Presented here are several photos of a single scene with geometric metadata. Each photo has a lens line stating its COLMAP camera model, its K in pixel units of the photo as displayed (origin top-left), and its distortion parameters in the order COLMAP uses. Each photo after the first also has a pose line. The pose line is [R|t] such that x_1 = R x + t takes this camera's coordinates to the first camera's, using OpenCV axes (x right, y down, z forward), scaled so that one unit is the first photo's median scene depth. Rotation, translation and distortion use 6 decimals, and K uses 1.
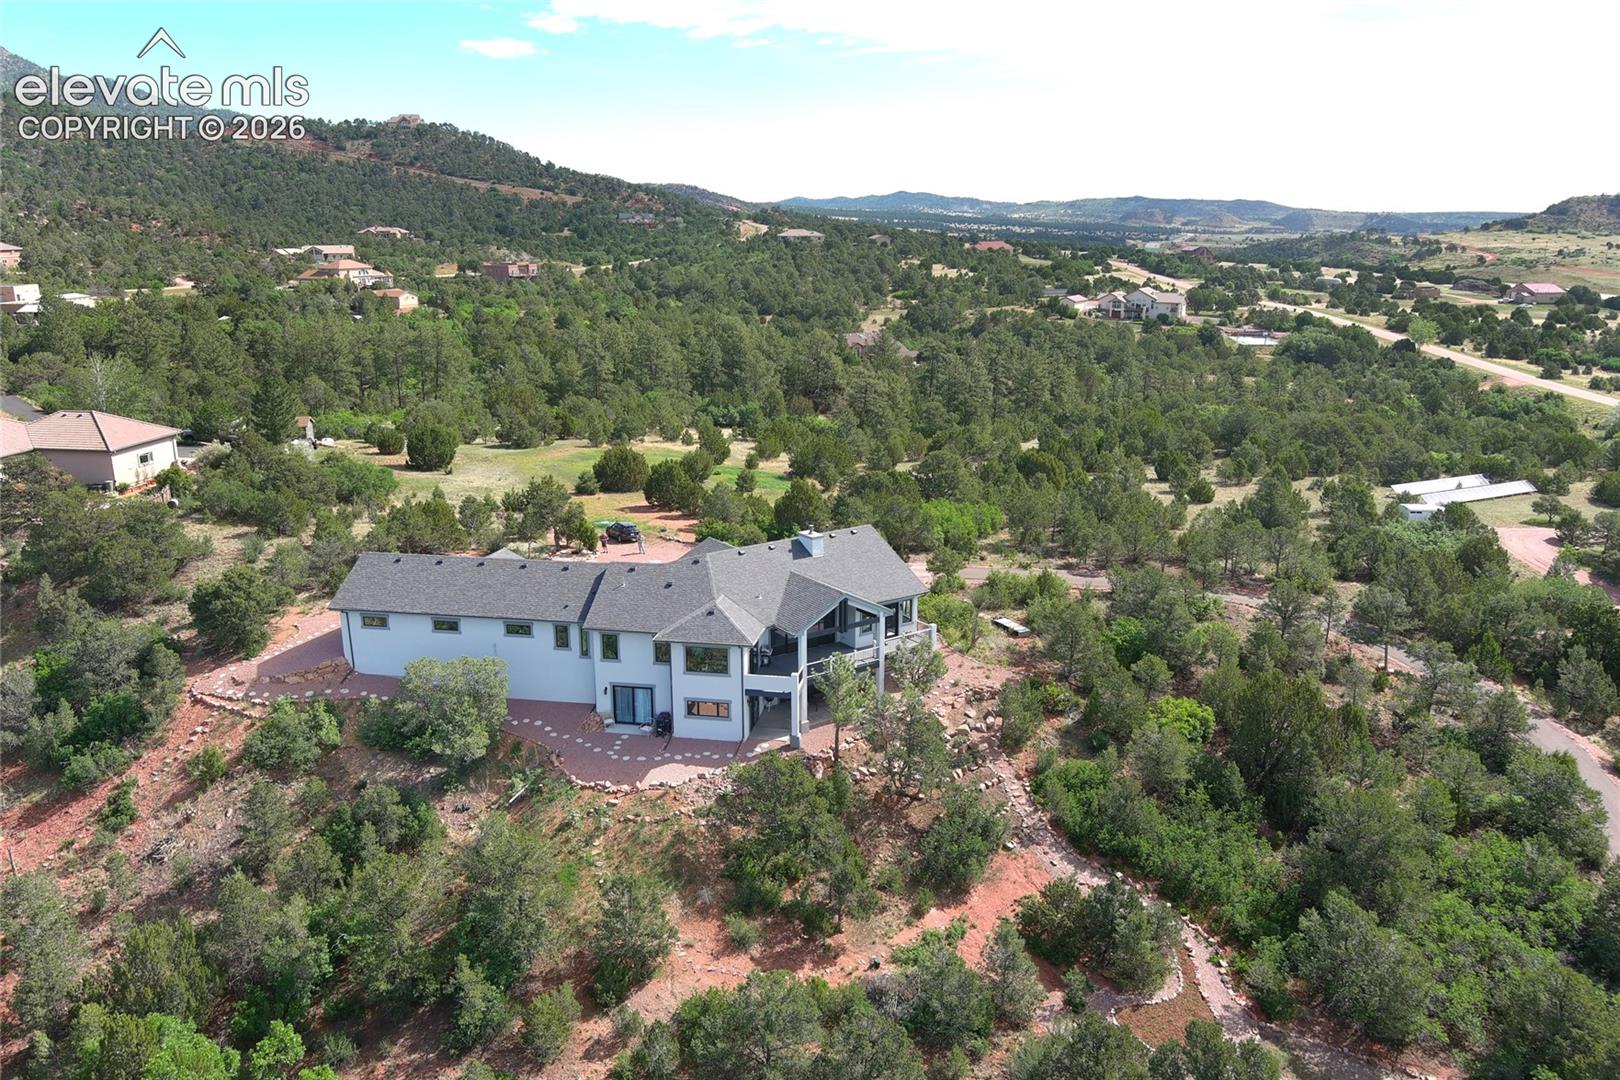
lens RADIAL K [[1251.5, 0, 808.3], [0, 1251.5, 538.1], [0, 0, 1]] dist [0.021077, -0.007081]
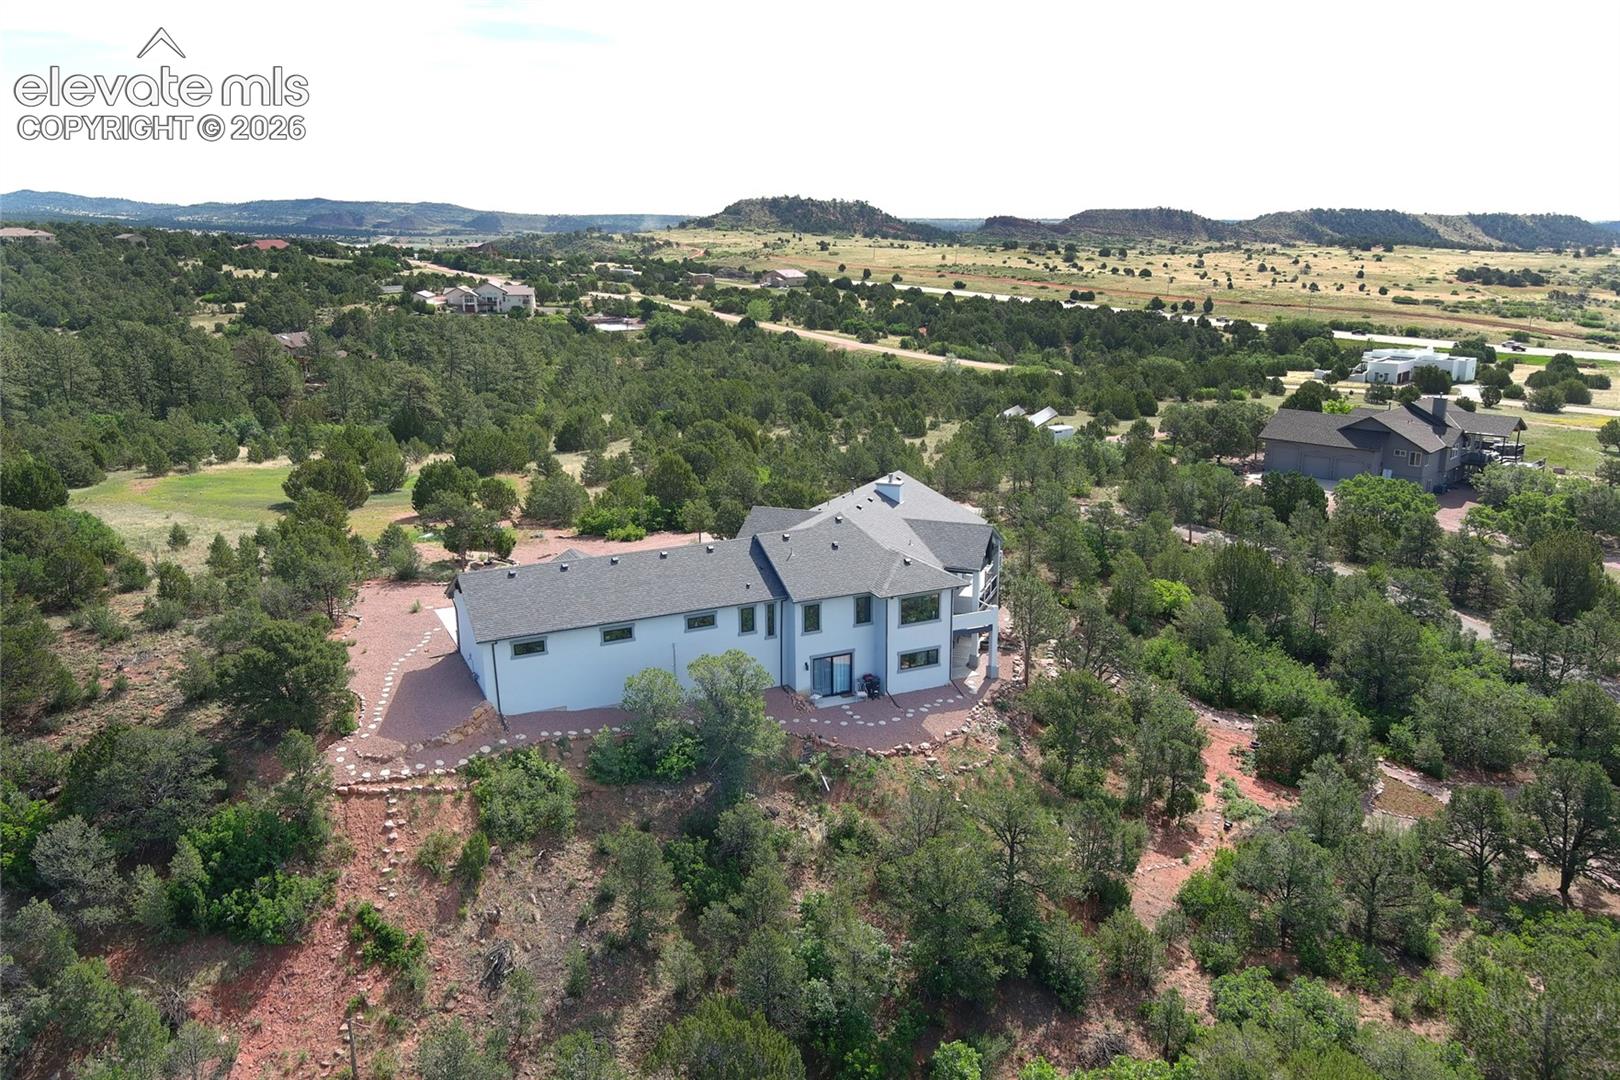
lens RADIAL K [[1251.5, 0, 810.6], [0, 1251.5, 541.5], [0, 0, 1]] dist [0.021077, -0.007081]
pose [[0.814098, -0.150610, 0.560857, -0.421959], [0.150647, 0.987493, 0.046510, -0.008650], [-0.560848, 0.046628, 0.826605, 0.136425]]
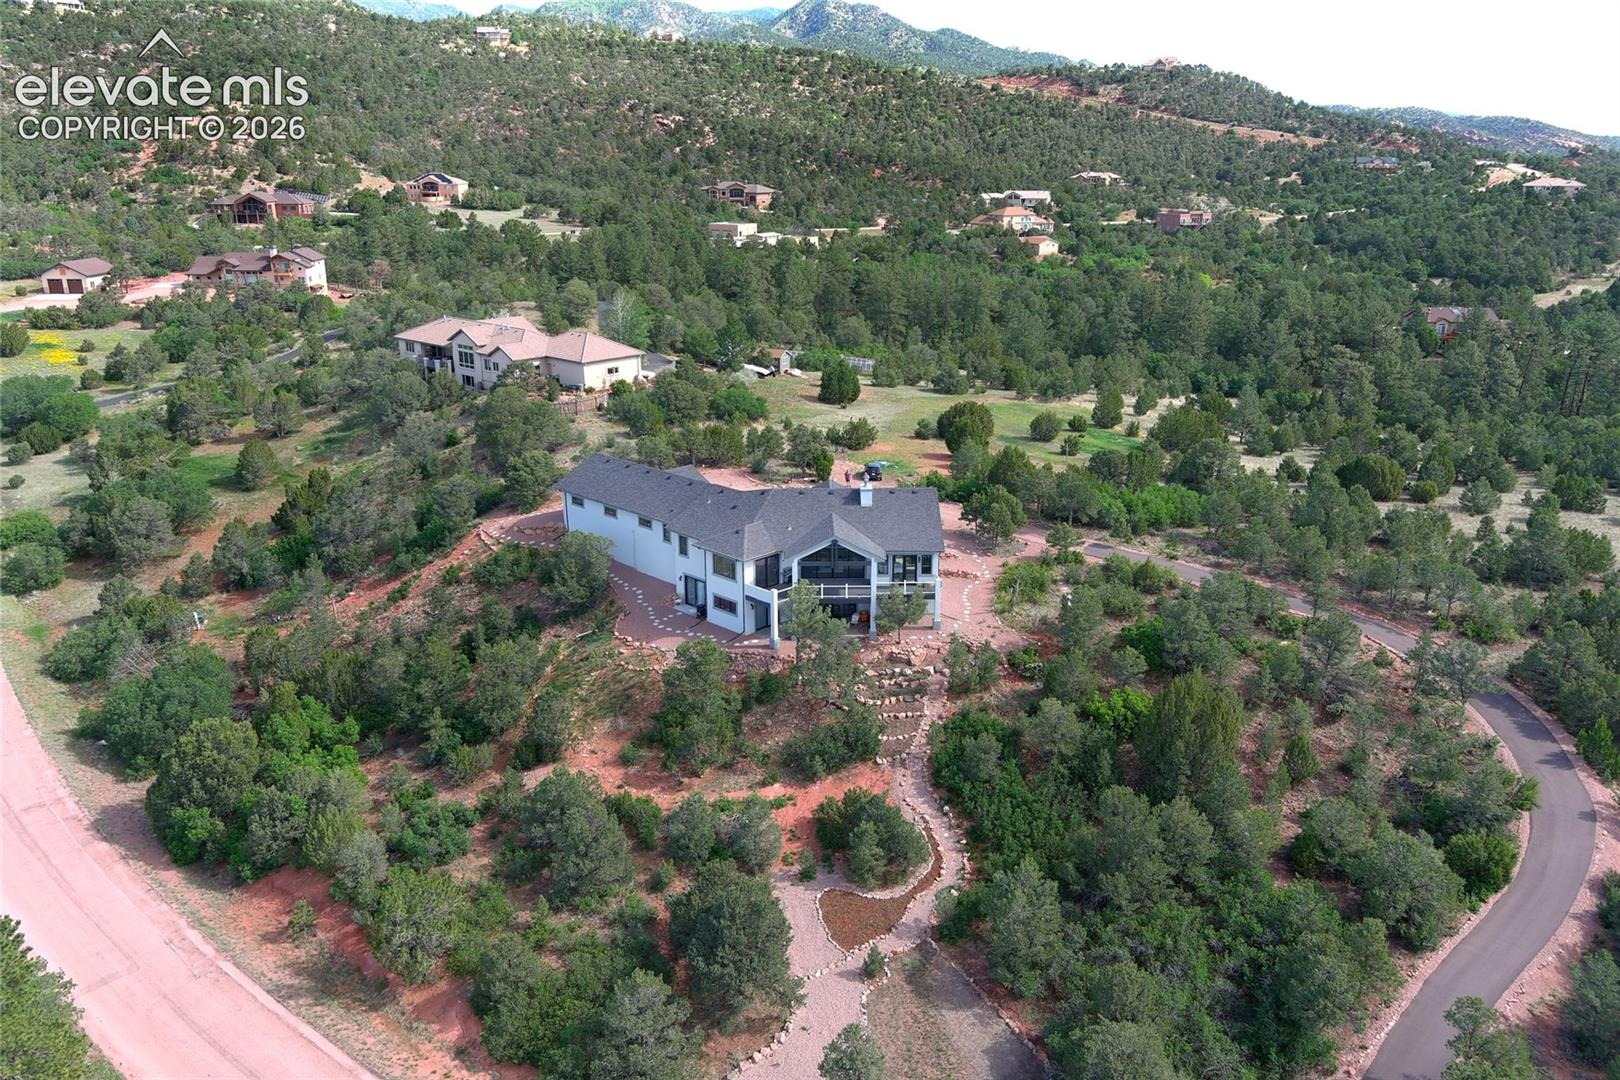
lens RADIAL K [[1251.5, 0, 809.8], [0, 1251.5, 531.8], [0, 0, 1]] dist [0.021077, -0.007081]
pose [[0.826827, 0.167187, -0.537034, 0.412807], [-0.144064, 0.985901, 0.085123, -0.037348], [0.543694, 0.006985, 0.839255, -0.026438]]
